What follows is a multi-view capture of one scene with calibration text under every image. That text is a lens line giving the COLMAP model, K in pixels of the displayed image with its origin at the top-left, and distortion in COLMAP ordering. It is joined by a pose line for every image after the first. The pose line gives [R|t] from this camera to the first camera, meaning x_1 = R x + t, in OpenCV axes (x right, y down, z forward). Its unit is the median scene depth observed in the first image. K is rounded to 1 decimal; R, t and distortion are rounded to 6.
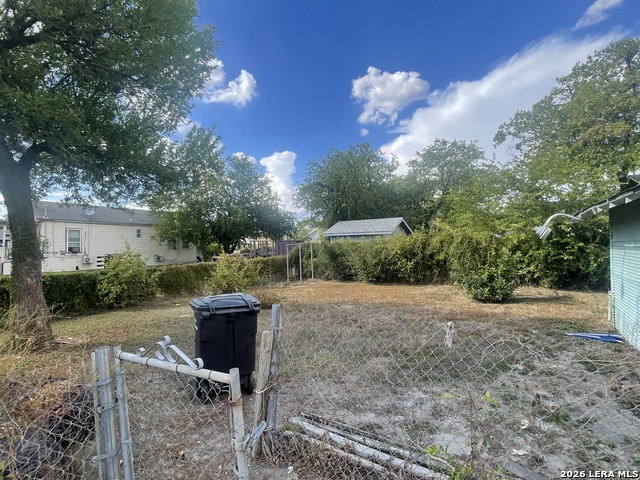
lens RADIAL K [[314.6, 0, 320.0], [0, 314.6, 240.0], [0, 0, 1]] dist [0.003828, 0.000914]
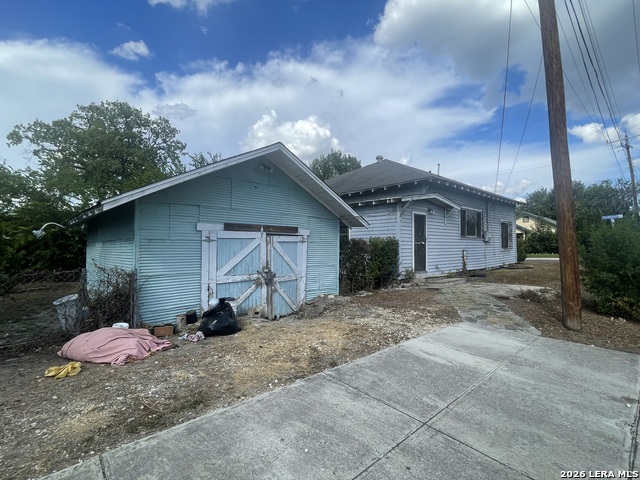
lens RADIAL K [[314.6, 0, 320.0], [0, 314.6, 240.0], [0, 0, 1]] dist [0.003828, 0.000914]
pose [[0.275306, 0.043523, 0.960371, -0.098295], [-0.024694, 0.998965, -0.038193, 0.006674], [-0.961039, -0.013201, 0.276096, -0.187360]]
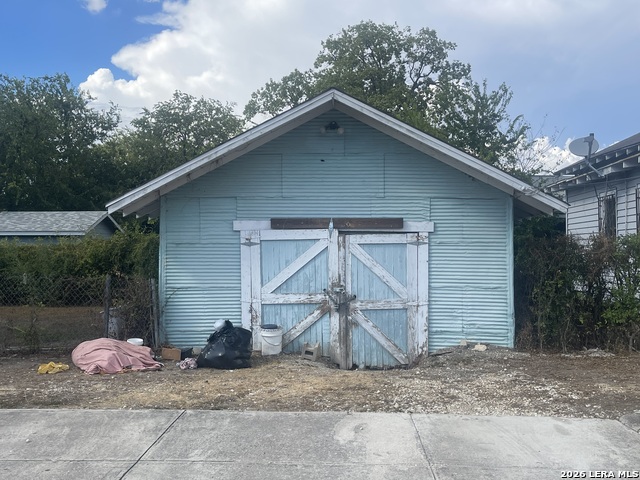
lens RADIAL K [[666.7, 0, 320.0], [0, 666.7, 240.0], [0, 0, 1]] dist [0.068682, -0.036747]
pose [[0.885028, 0.033212, 0.464352, -0.000762], [-0.027932, 0.999443, -0.018247, 0.002269], [-0.464700, 0.003179, 0.885463, -0.464420]]
